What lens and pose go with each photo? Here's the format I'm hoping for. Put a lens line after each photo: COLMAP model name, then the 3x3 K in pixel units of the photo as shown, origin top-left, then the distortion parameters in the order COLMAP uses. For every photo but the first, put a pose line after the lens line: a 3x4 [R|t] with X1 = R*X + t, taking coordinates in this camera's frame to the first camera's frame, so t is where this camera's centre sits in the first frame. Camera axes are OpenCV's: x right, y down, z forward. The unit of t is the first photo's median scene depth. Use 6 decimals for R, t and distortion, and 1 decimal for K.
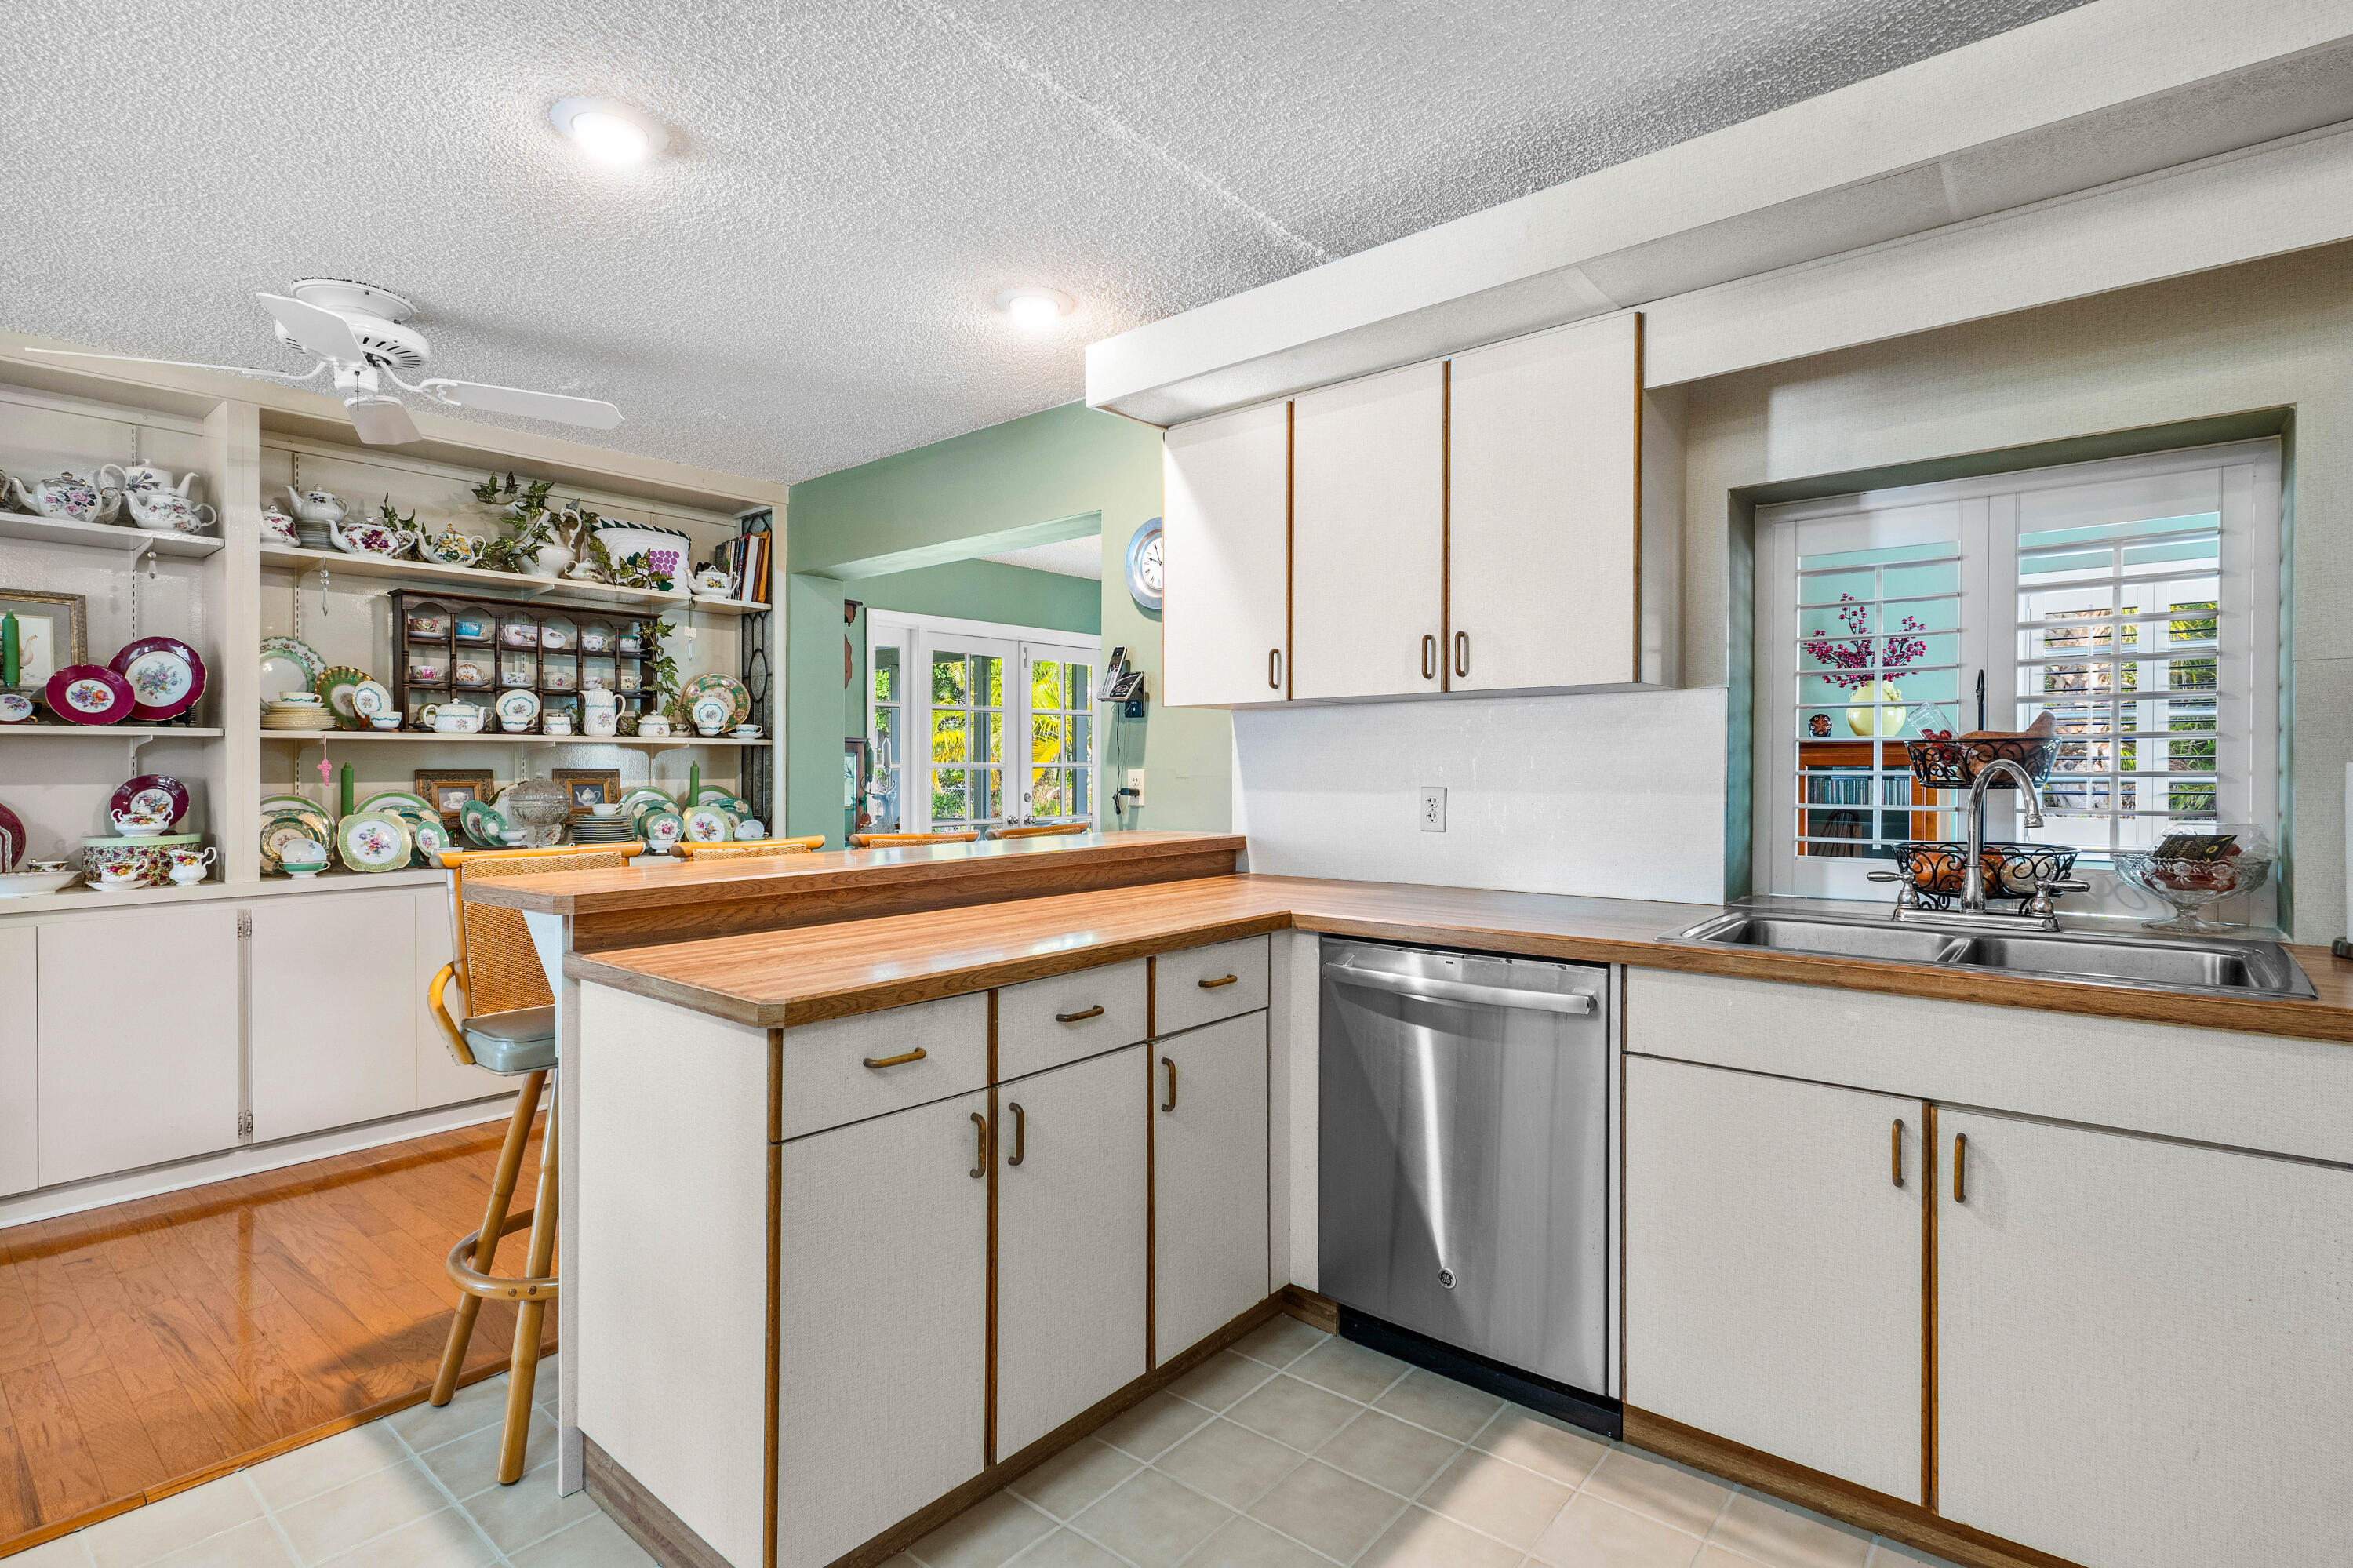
lens RADIAL K [[1141.5, 0, 1176.9], [0, 1141.5, 762.8], [0, 0, 1]] dist [0.003972, -0.000354]
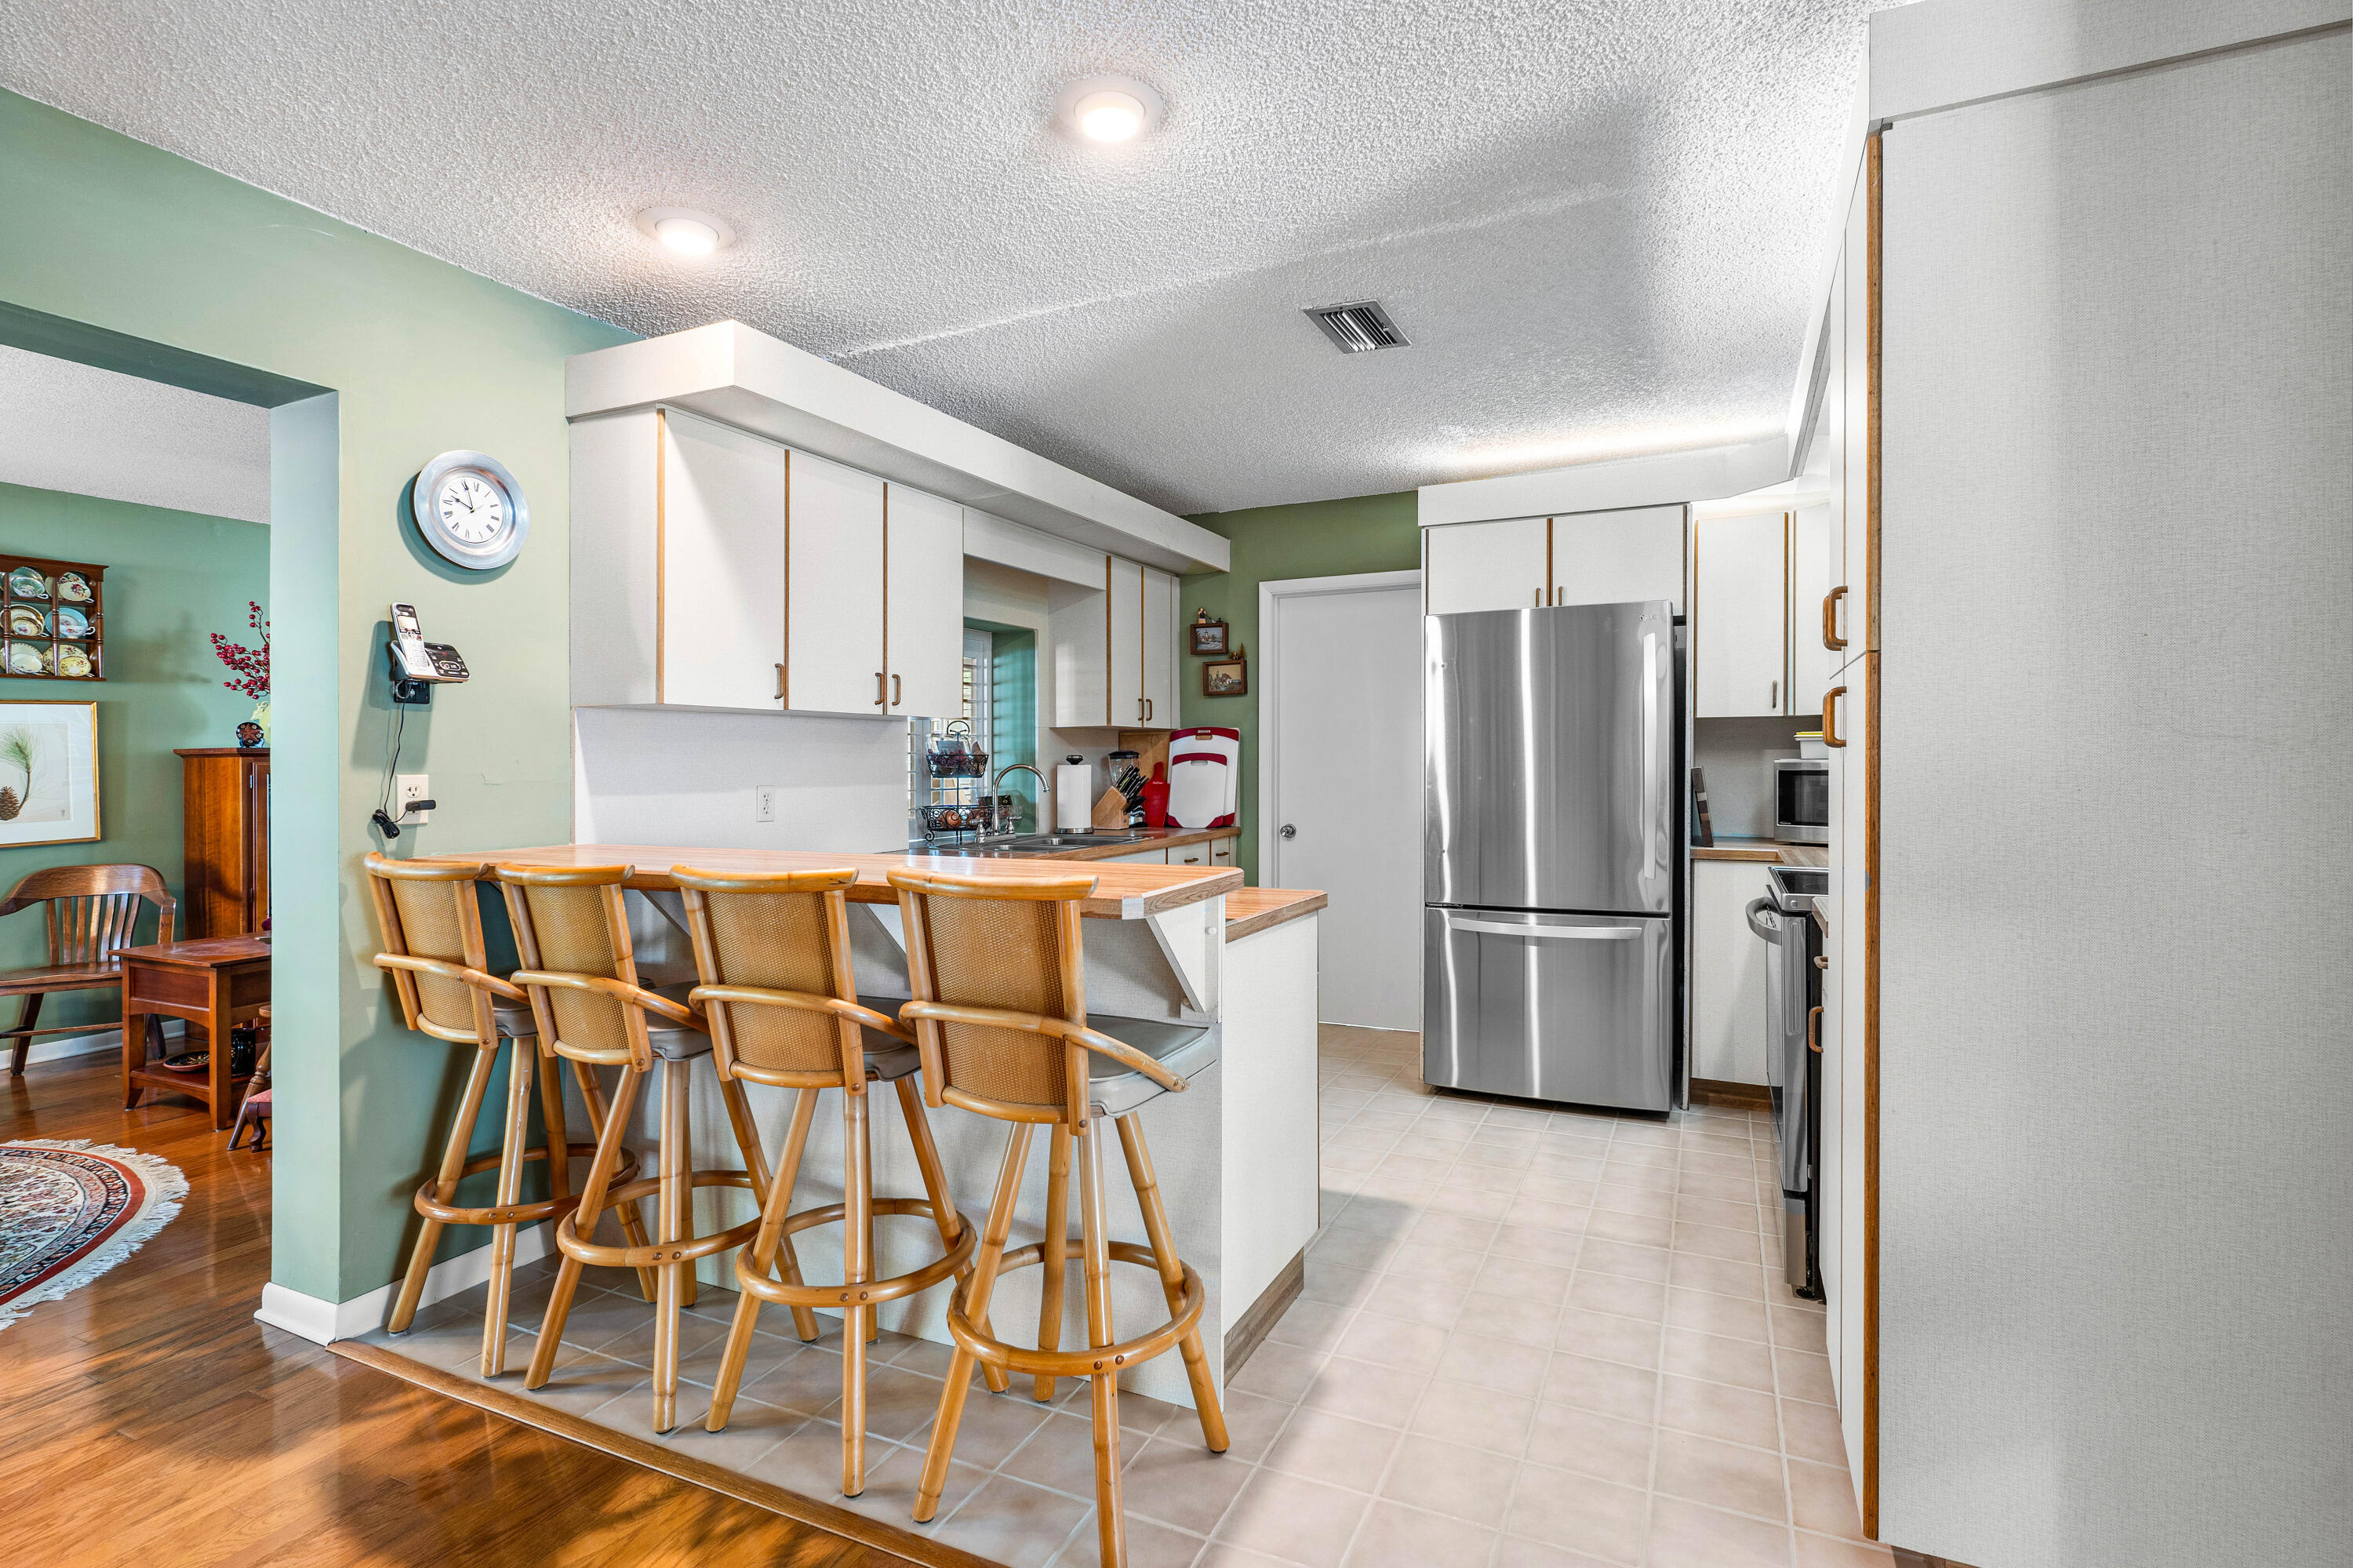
lens RADIAL K [[1141.5, 0, 1167.8], [0, 1141.5, 751.1], [0, 0, 1]] dist [0.003972, -0.000354]
pose [[-0.240521, 0.007184, 0.970617, -1.105410], [0.000543, 0.999973, -0.007267, -0.005863], [-0.970644, -0.001221, -0.240519, 0.900705]]
